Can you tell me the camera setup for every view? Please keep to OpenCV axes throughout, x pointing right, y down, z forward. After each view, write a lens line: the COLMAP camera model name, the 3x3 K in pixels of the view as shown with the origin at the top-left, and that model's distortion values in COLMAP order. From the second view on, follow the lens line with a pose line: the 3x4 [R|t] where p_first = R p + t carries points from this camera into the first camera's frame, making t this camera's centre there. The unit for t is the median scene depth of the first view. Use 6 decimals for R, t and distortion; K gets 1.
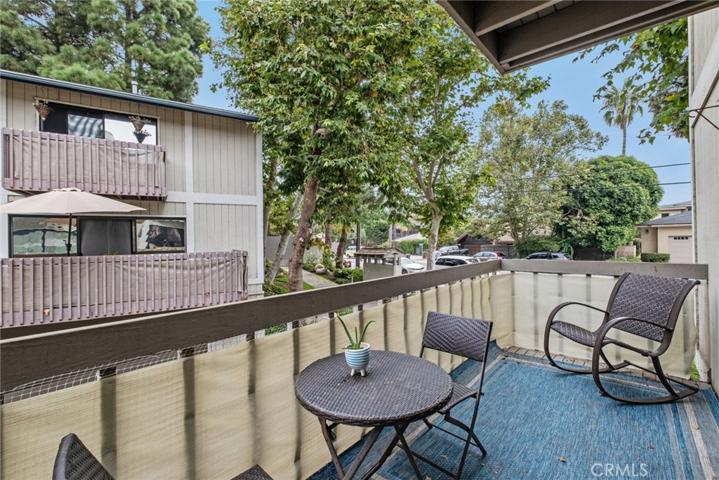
lens RADIAL K [[314.8, 0, 362.2], [0, 314.8, 240.9], [0, 0, 1]] dist [-0.002398, -0.000780]
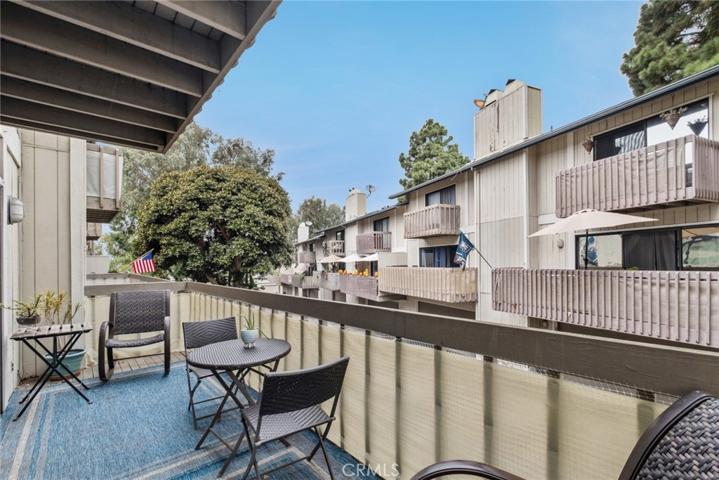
lens RADIAL K [[309.2, 0, 360.9], [0, 309.2, 259.6], [0, 0, 1]] dist [-0.000709, -0.000060]
pose [[-0.099513, 0.005979, -0.995018, 0.223835], [0.011804, 0.999919, 0.004828, -0.002510], [0.994966, -0.011265, -0.099576, 0.249960]]
